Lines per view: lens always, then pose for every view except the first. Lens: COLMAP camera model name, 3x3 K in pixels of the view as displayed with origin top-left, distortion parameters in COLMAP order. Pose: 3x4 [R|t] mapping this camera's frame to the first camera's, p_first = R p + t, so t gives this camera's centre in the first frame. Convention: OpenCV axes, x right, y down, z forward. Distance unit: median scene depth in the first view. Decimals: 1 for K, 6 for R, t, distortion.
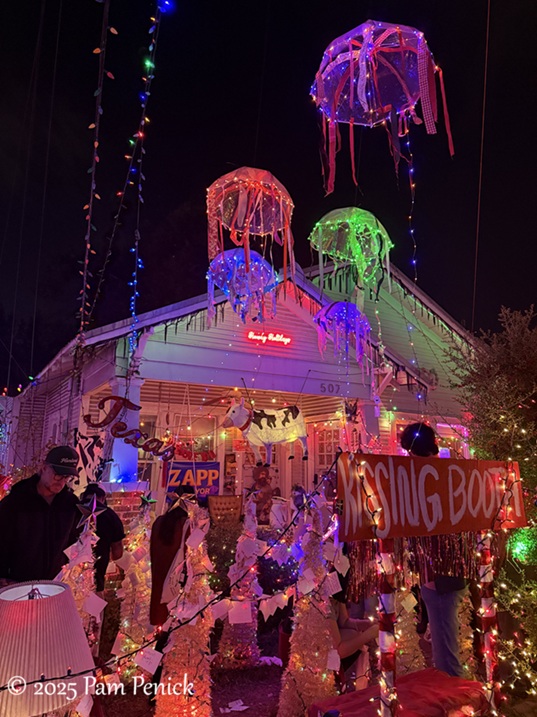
lens RADIAL K [[466.8, 0, 268.5], [0, 466.8, 358.5], [0, 0, 1]] dist [0.054273, -0.003080]
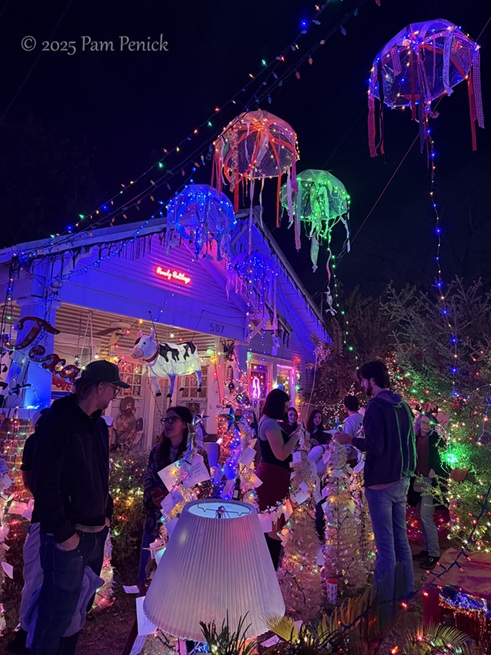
lens RADIAL K [[426.4, 0, 245.5], [0, 426.4, 327.5], [0, 0, 1]] dist [0.054273, -0.003080]
pose [[0.918034, 0.084682, 0.387354, -0.224156], [-0.106090, 0.993769, 0.034182, 0.023299], [-0.382045, -0.072475, 0.921297, 0.054891]]
